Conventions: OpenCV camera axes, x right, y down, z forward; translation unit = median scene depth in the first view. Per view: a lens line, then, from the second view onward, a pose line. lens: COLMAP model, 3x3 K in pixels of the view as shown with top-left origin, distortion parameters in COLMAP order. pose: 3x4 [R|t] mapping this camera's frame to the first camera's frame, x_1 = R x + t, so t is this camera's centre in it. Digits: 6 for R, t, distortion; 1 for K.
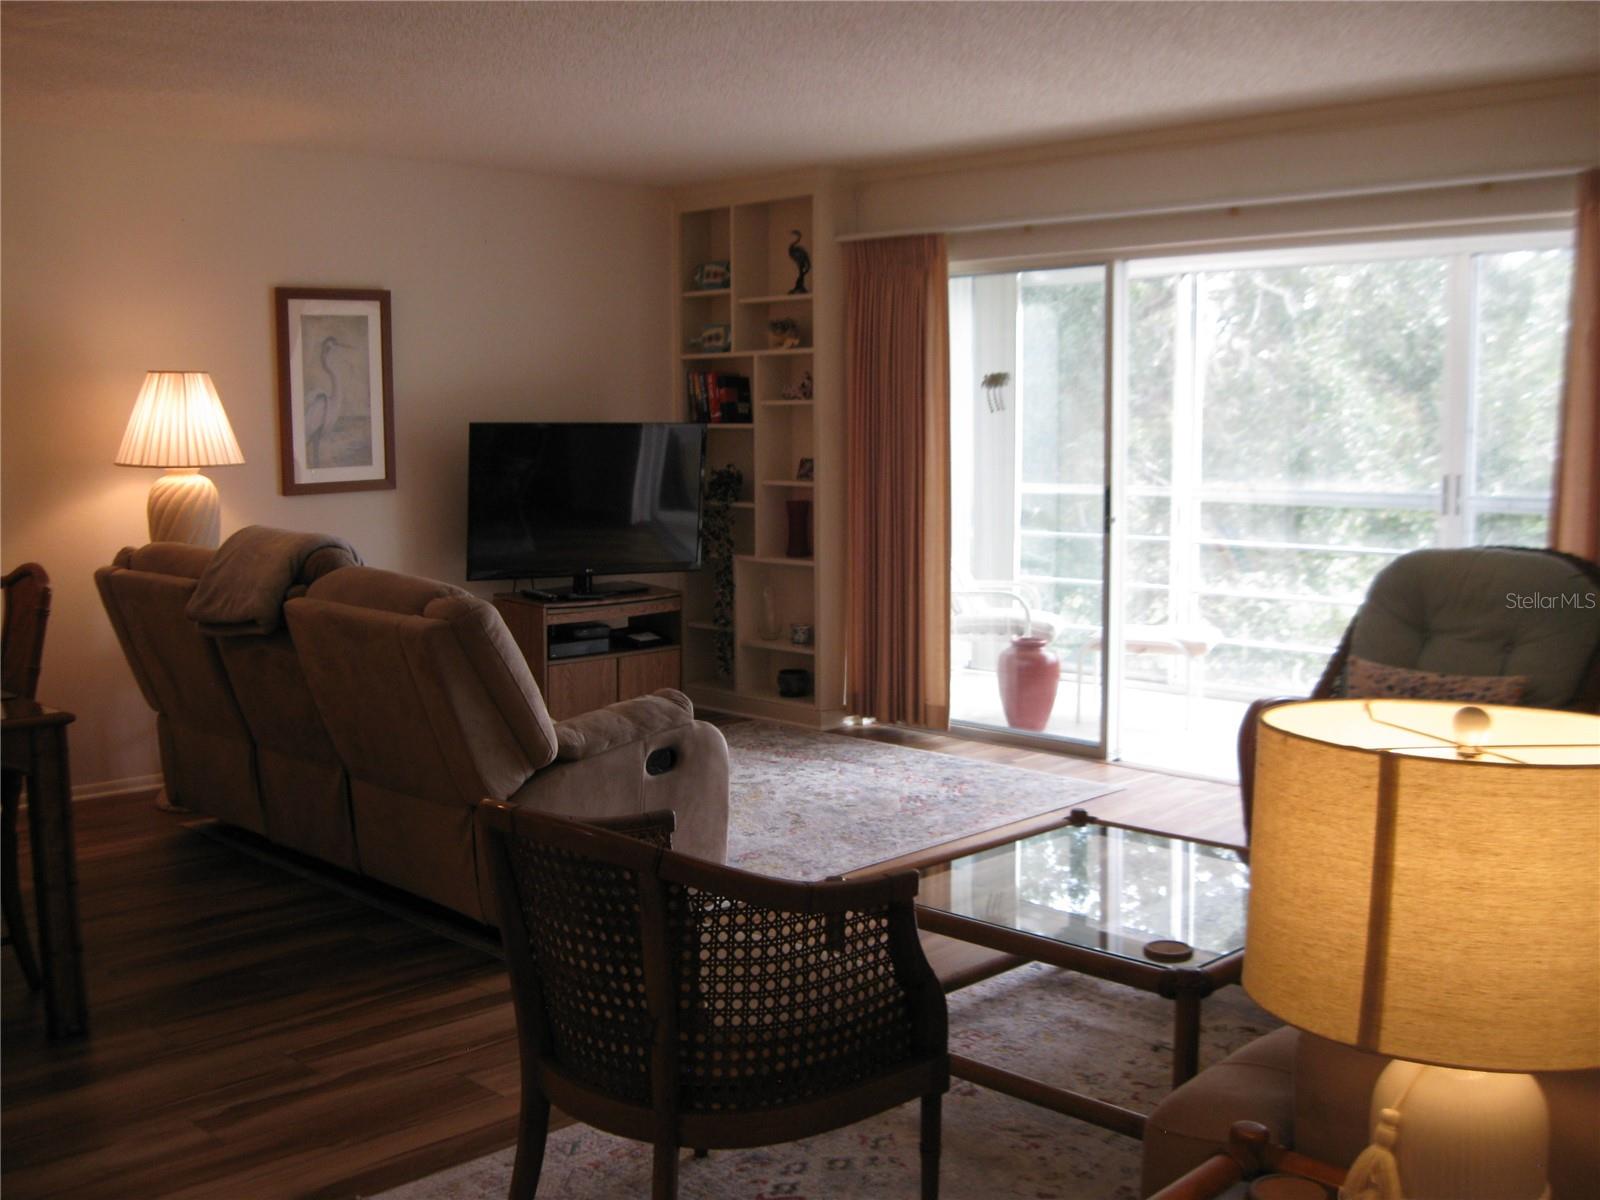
lens RADIAL K [[1649.5, 0, 800.6], [0, 1649.5, 600.1], [0, 0, 1]] dist [-0.100888, 0.000000]
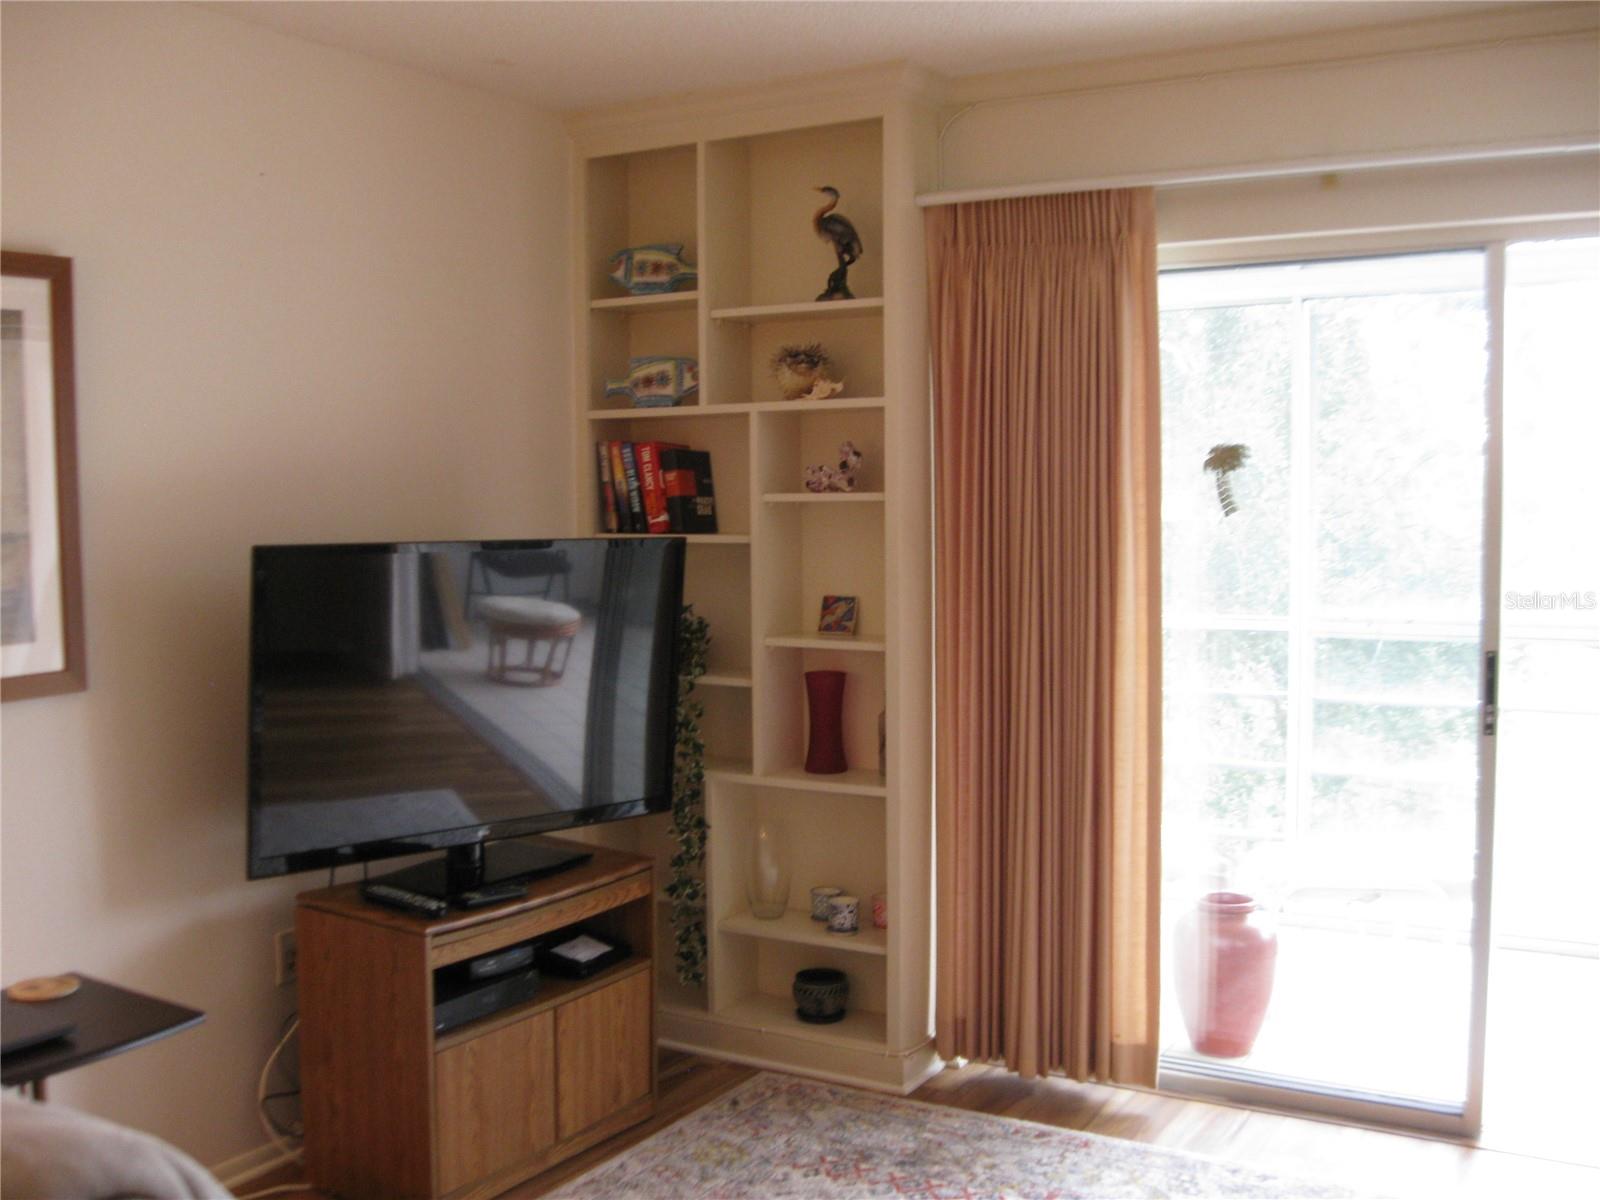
lens RADIAL K [[1649.5, 0, 782.3], [0, 1649.5, 633.2], [0, 0, 1]] dist [-0.100888, 0.000000]
pose [[0.969667, -0.023730, 0.243274, -0.153112], [0.030725, 0.999215, -0.024999, -0.060620], [-0.242490, 0.031716, 0.969635, 0.466601]]
